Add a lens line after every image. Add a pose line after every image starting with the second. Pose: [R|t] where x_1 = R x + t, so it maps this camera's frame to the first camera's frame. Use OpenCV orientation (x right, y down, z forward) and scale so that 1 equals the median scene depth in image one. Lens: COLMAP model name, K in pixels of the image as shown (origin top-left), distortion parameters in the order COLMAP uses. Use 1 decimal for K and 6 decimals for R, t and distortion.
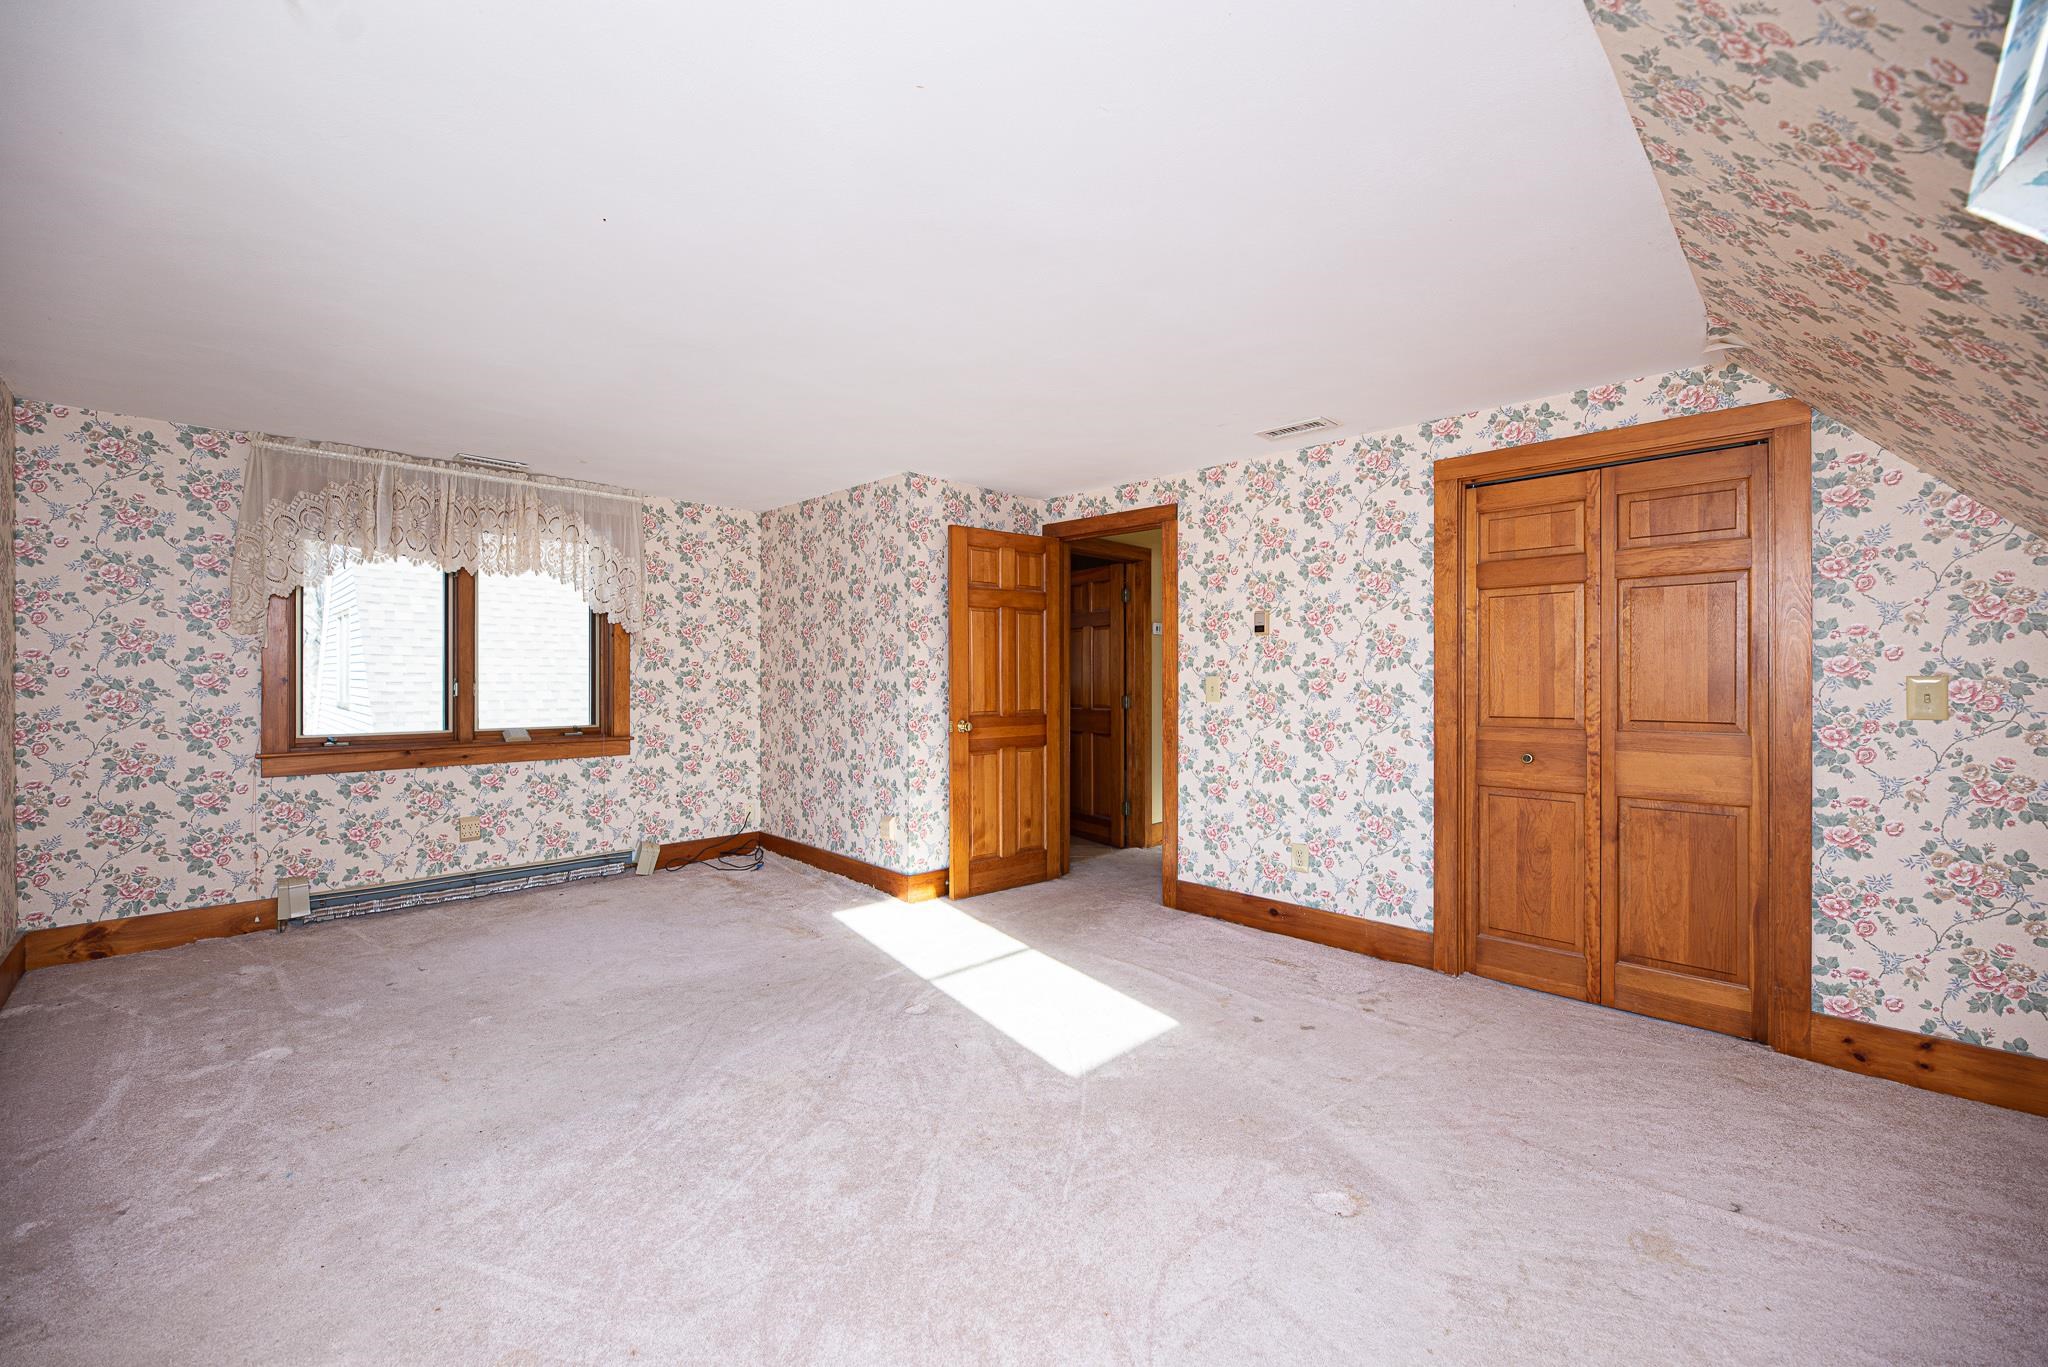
lens RADIAL K [[823.0, 0, 1021.5], [0, 823.0, 679.9], [0, 0, 1]] dist [-0.000497, -0.000616]
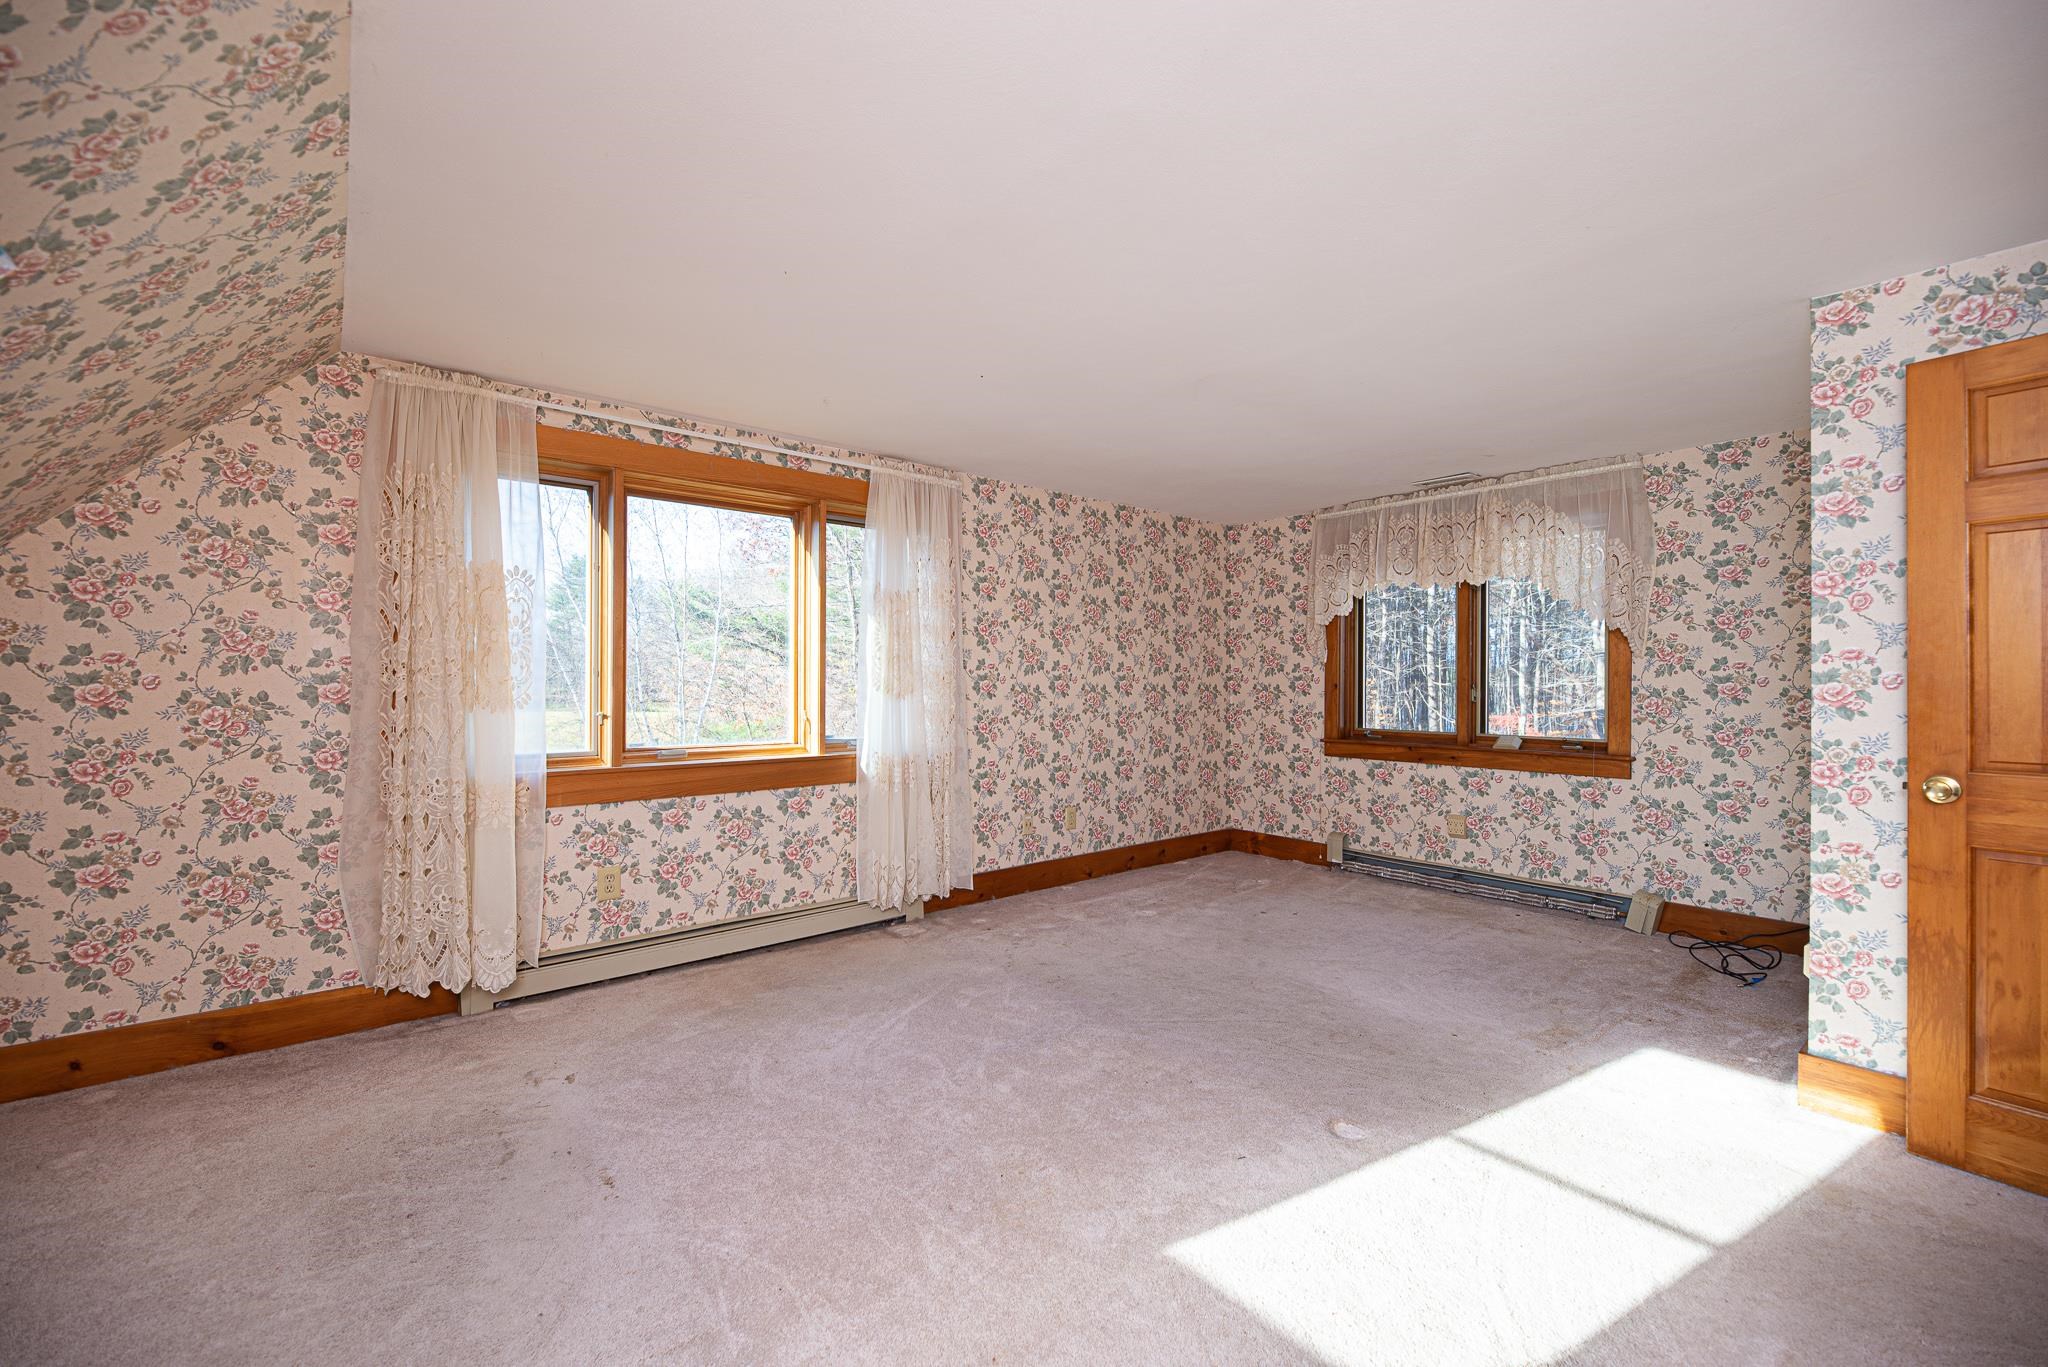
lens RADIAL K [[823.0, 0, 1021.5], [0, 823.0, 679.9], [0, 0, 1]] dist [-0.000497, -0.000616]
pose [[-0.094241, -0.006543, -0.995528, 0.455625], [-0.008638, 0.999946, -0.005754, 0.002986], [0.995512, 0.008057, -0.094293, 0.555836]]
